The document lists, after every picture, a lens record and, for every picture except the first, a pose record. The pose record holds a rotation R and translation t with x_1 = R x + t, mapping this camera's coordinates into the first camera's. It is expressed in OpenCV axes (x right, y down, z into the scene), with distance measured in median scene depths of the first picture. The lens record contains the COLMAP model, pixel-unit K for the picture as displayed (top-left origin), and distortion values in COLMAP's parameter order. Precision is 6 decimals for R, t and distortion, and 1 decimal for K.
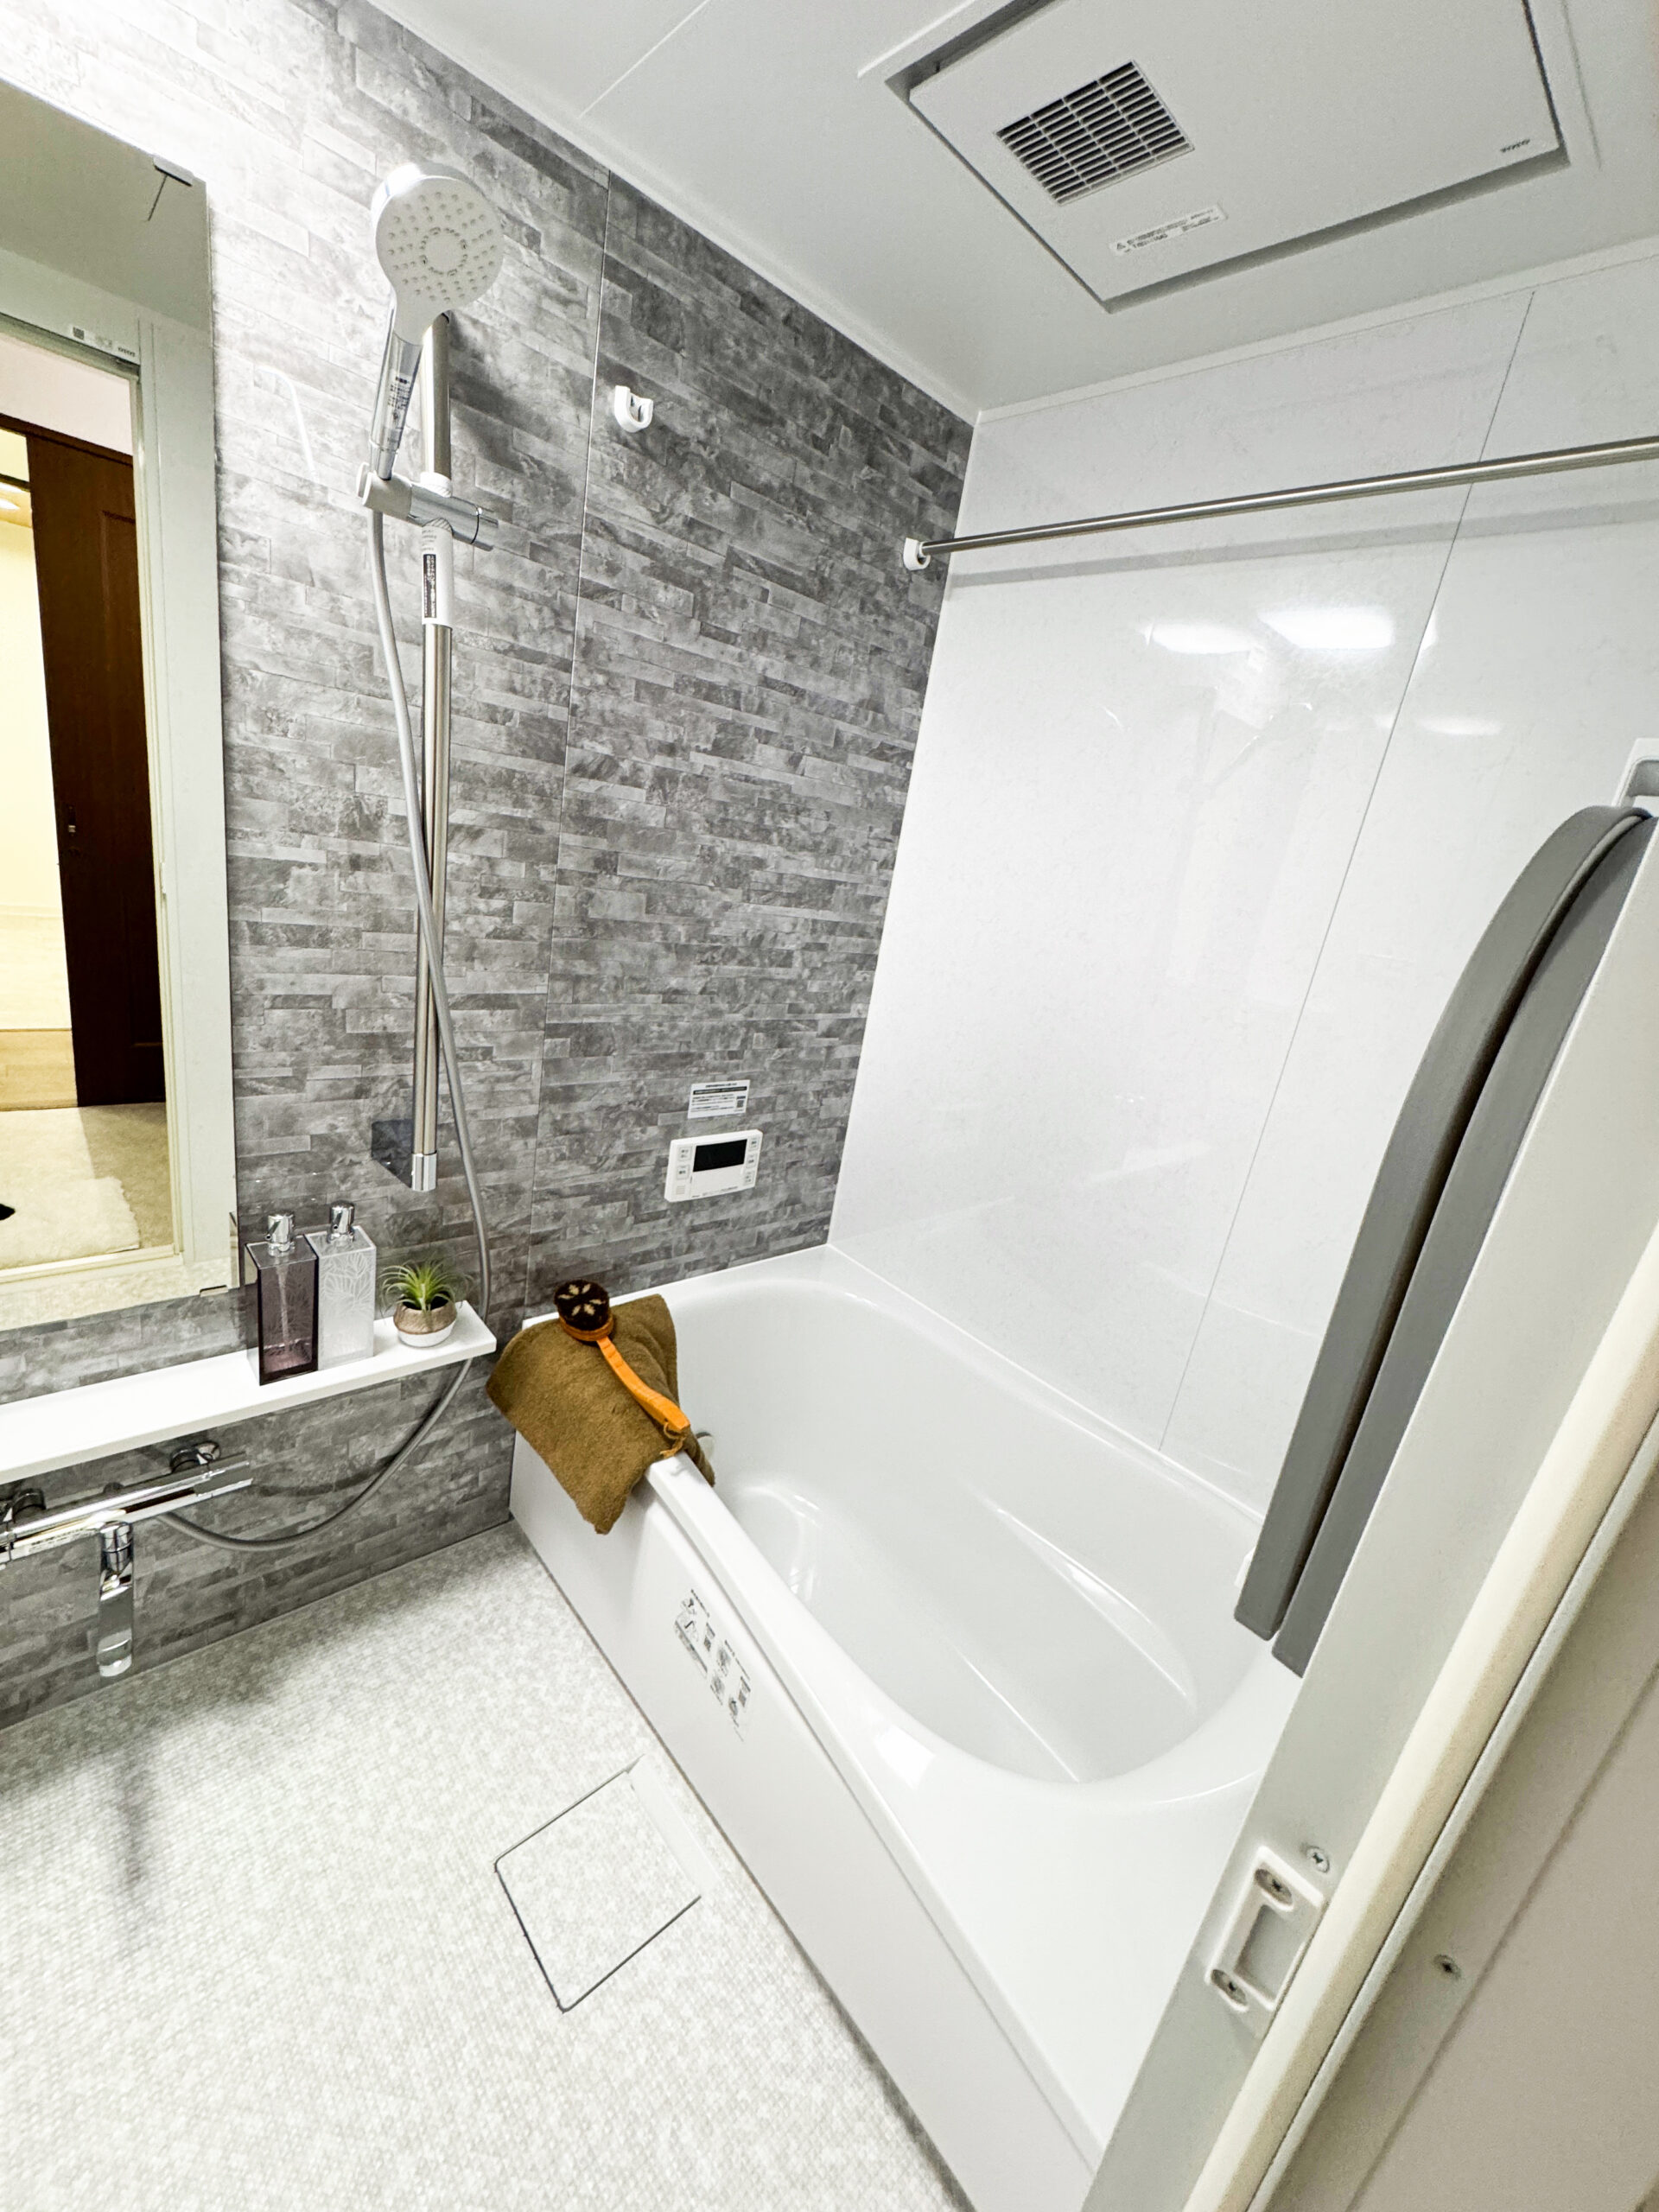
lens RADIAL K [[886.6, 0, 830.0], [0, 886.6, 1102.7], [0, 0, 1]] dist [-0.003426, -0.000293]
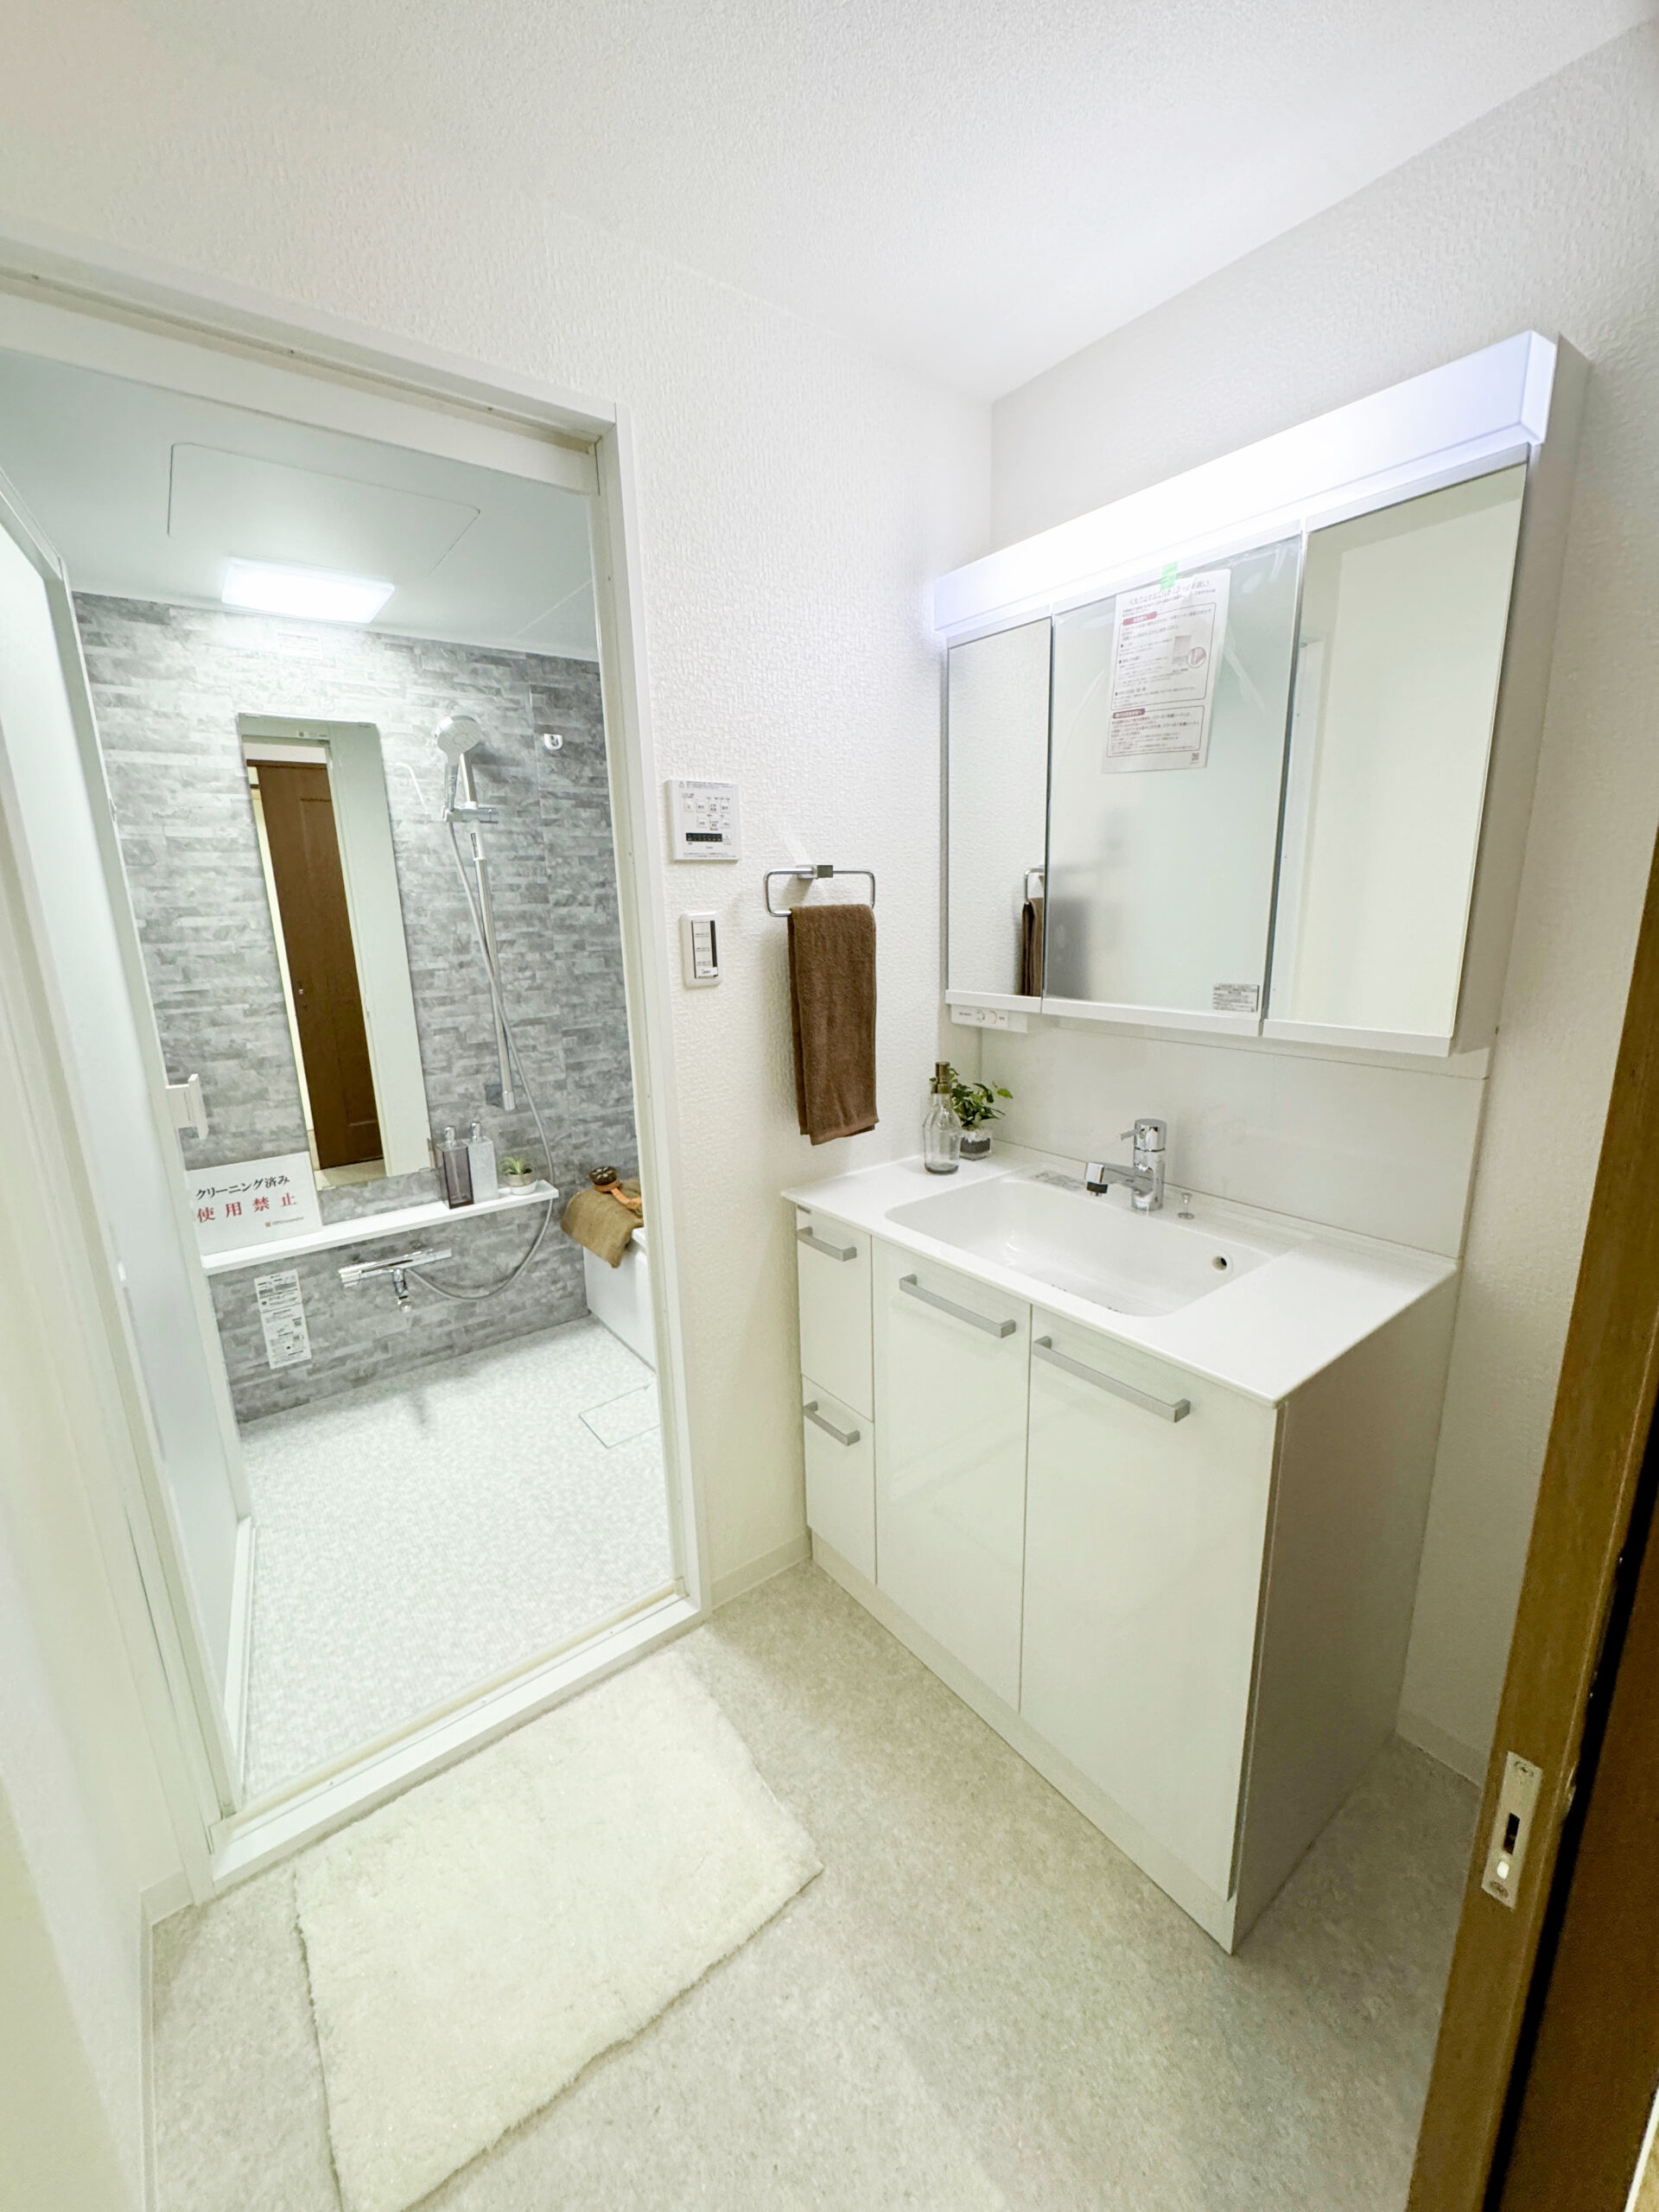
lens RADIAL K [[886.4, 0, 830.3], [0, 886.4, 1104.3], [0, 0, 1]] dist [-0.002835, -0.000190]
pose [[0.978453, -0.161142, -0.129088, 0.539209], [0.152257, 0.985412, -0.076035, 0.343958], [0.139457, 0.054742, 0.988714, -0.942341]]
